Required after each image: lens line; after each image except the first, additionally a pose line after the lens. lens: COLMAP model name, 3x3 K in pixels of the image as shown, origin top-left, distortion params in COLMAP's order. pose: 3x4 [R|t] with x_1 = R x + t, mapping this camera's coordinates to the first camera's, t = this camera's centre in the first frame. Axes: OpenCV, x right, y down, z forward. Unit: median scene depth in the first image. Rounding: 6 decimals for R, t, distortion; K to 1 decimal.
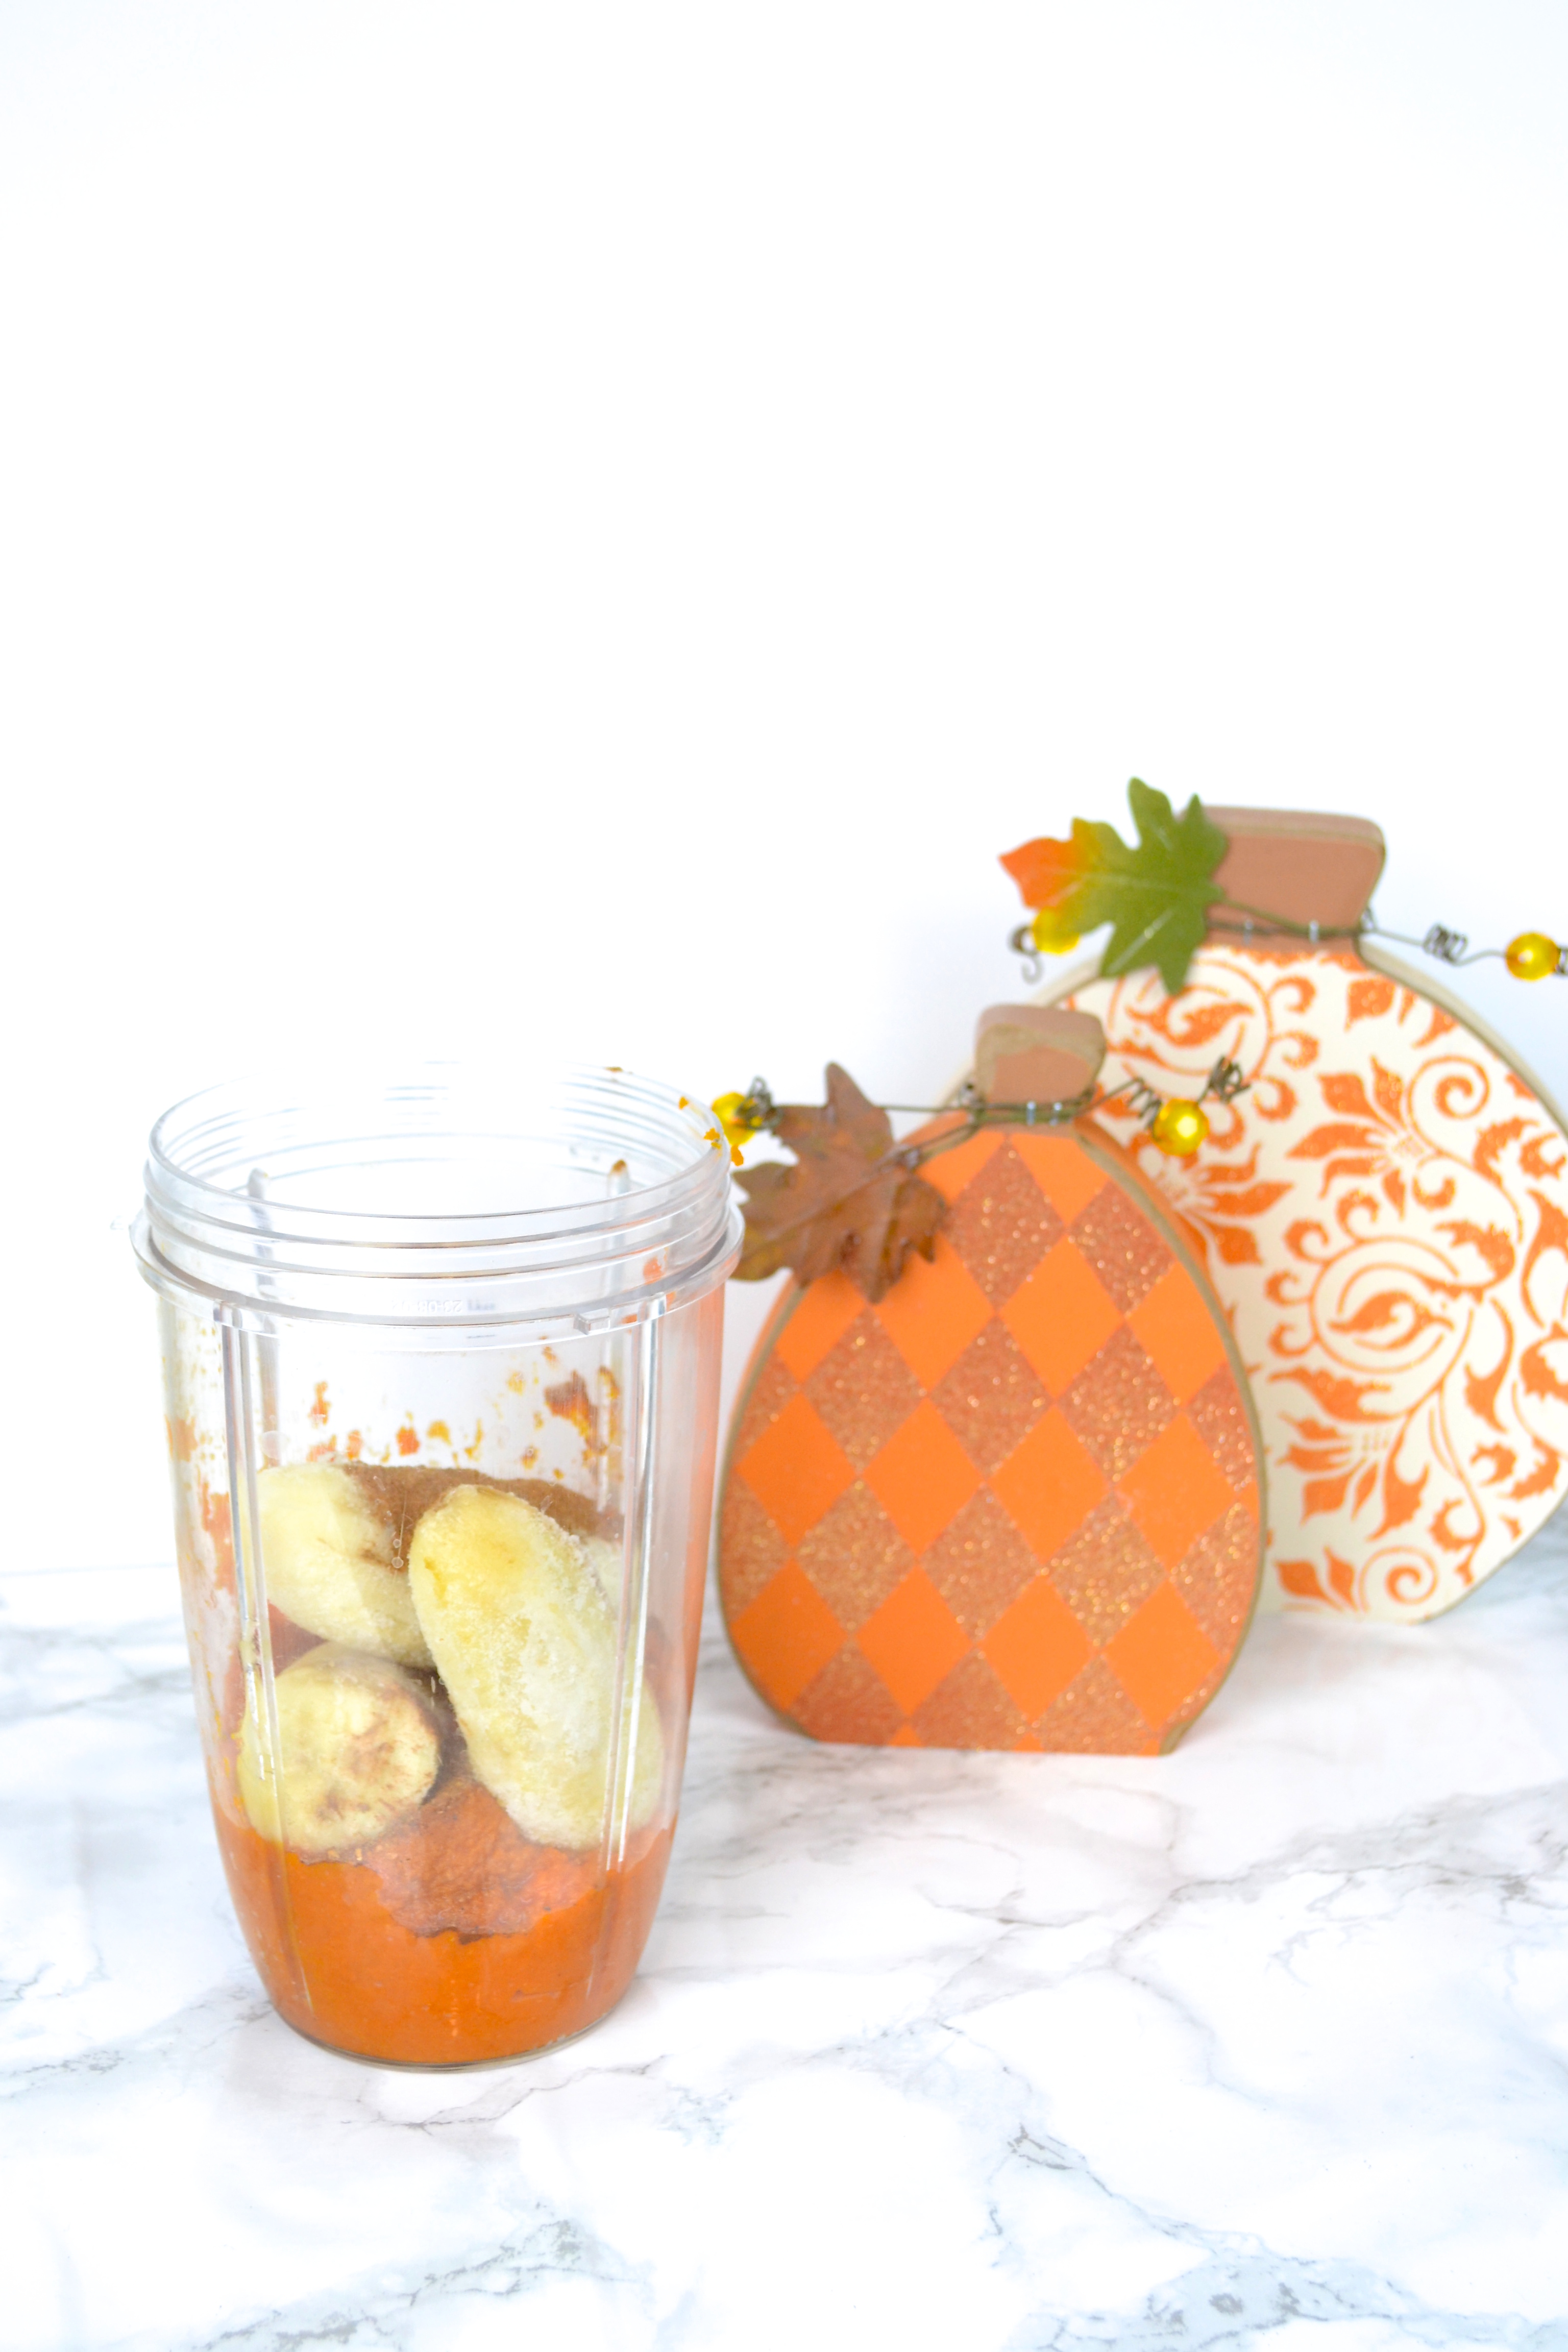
lens RADIAL K [[3230.0, 0, 784.0], [0, 3230.0, 1176.0], [0, 0, 1]] dist [-0.010486, -0.046876]
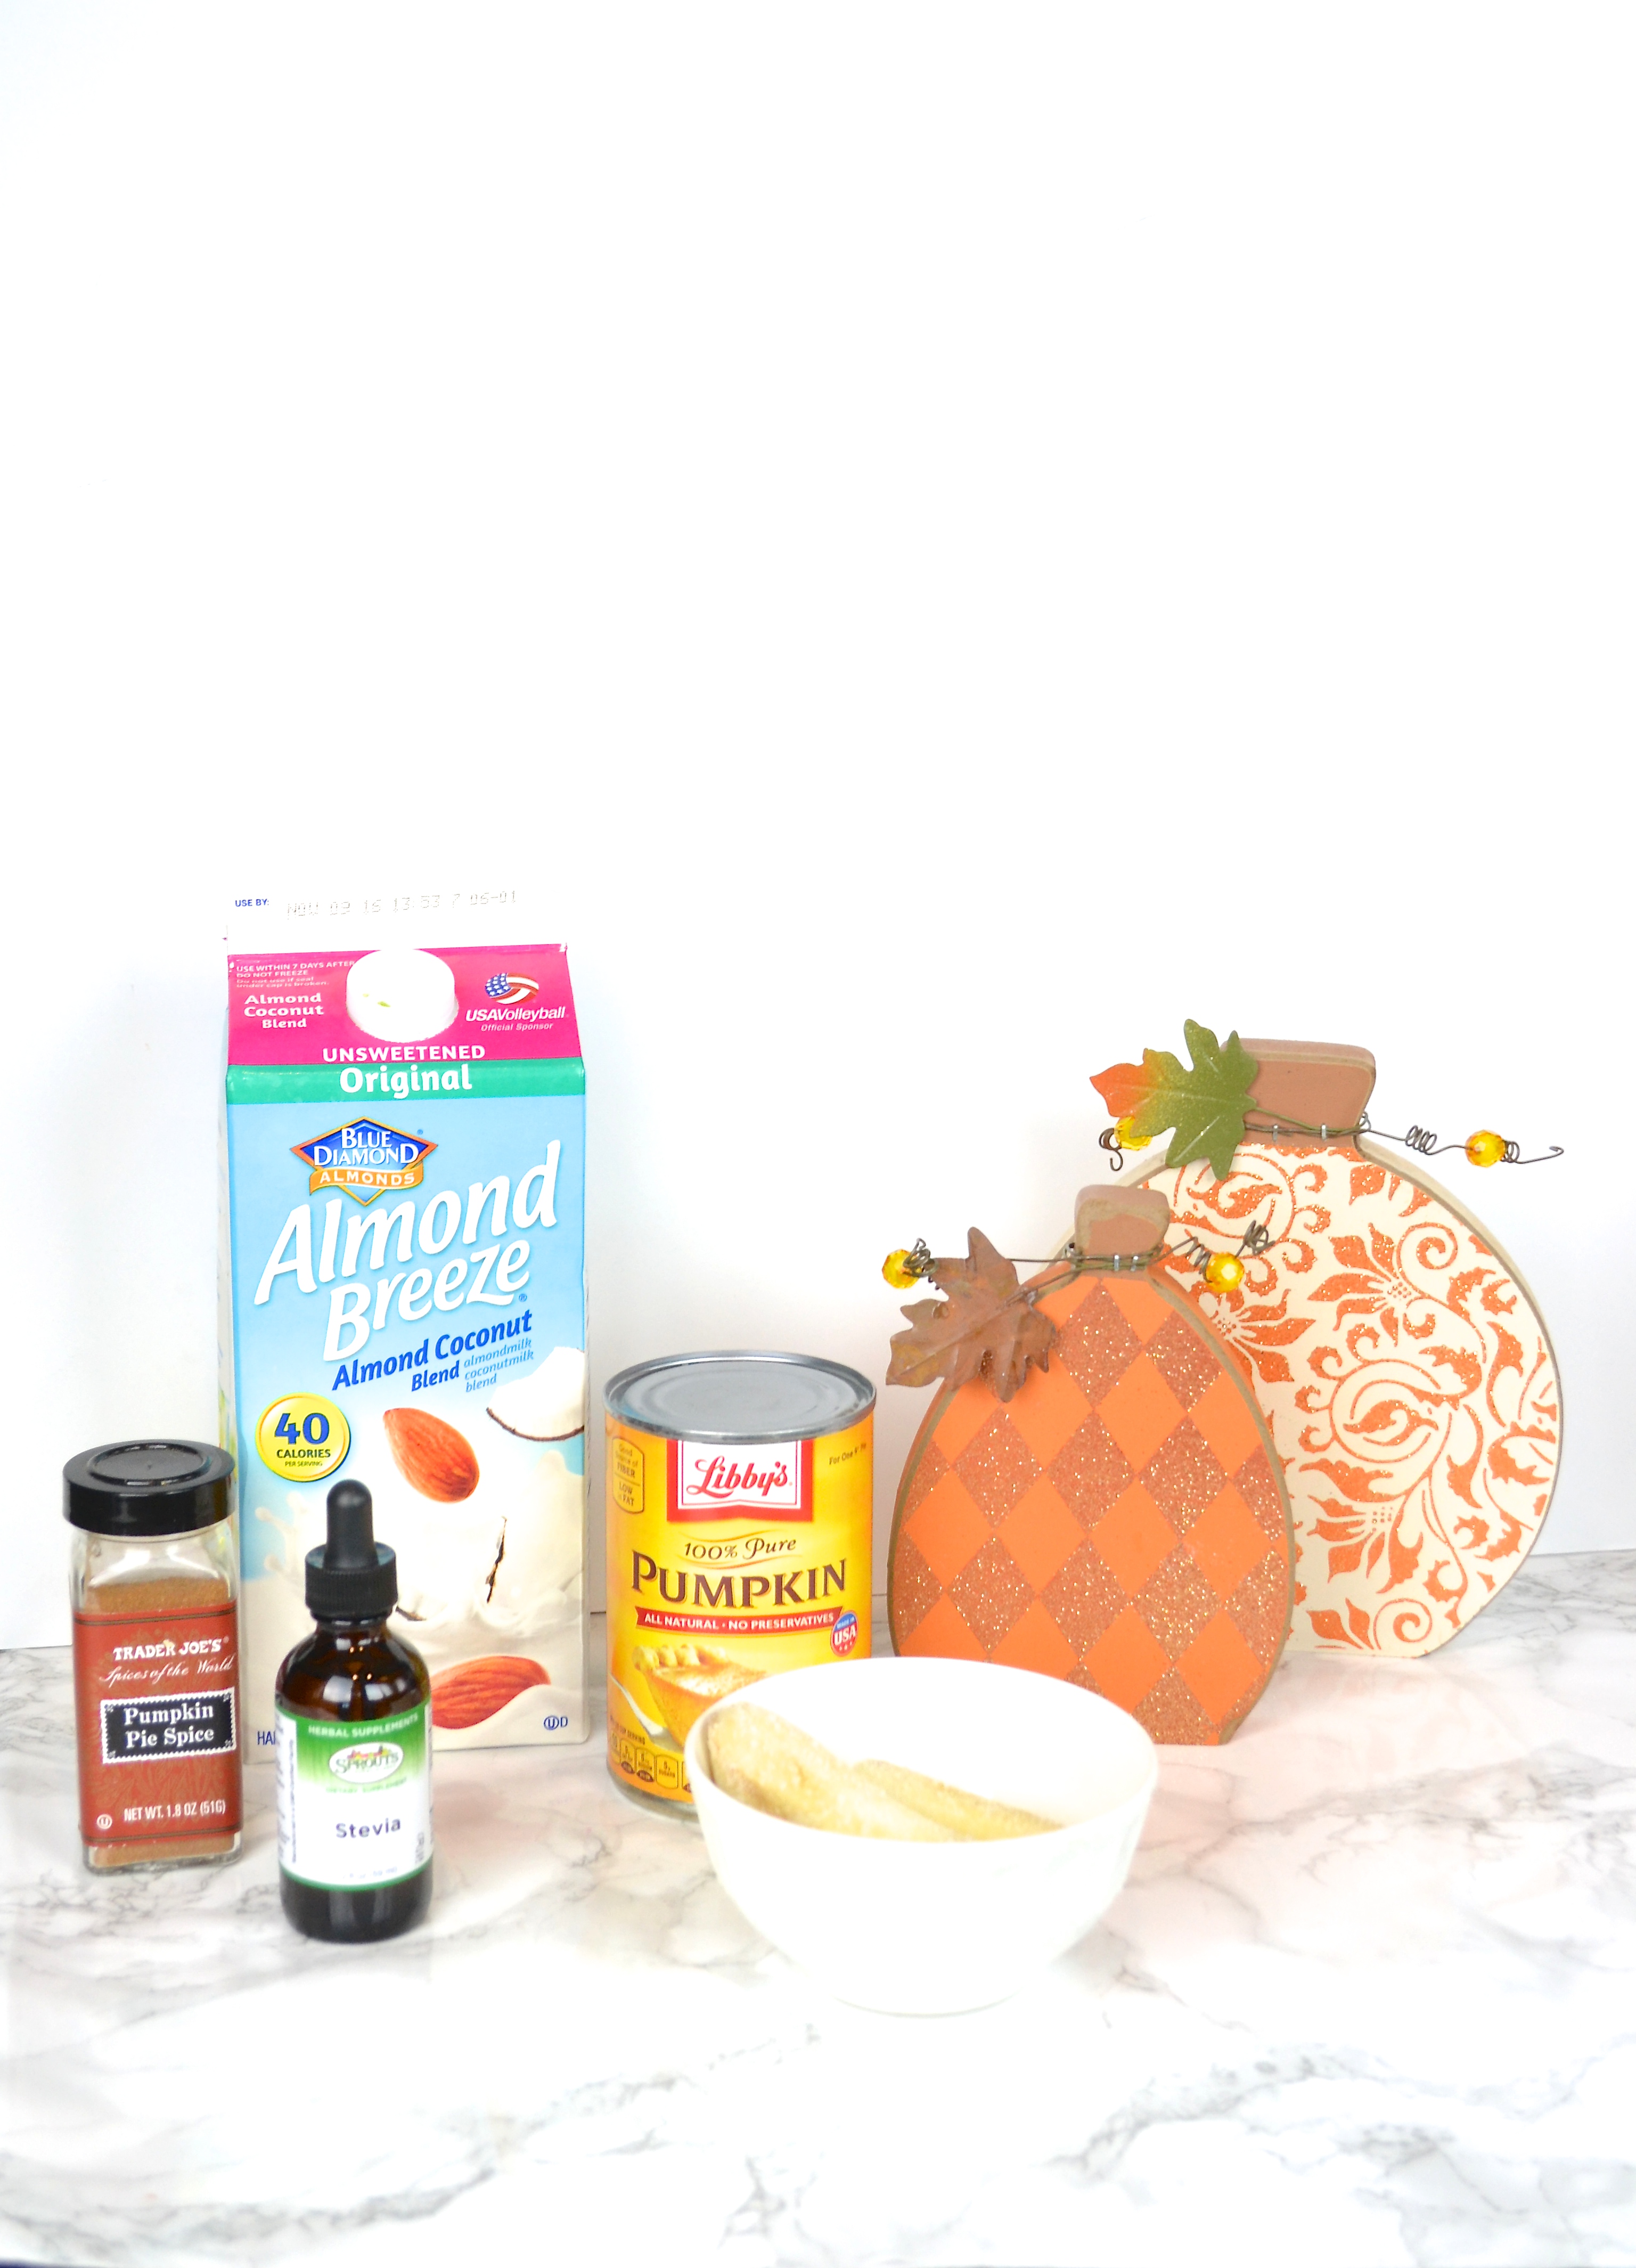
lens RADIAL K [[3595.7, 0, 816.3], [0, 3595.7, 1068.2], [0, 0, 1]] dist [0.056444, 0.015174]
pose [[0.999961, -0.007217, -0.005019, -0.040650], [0.006703, 0.995373, -0.095855, 0.040708], [0.005688, 0.095817, 0.995383, -0.501231]]
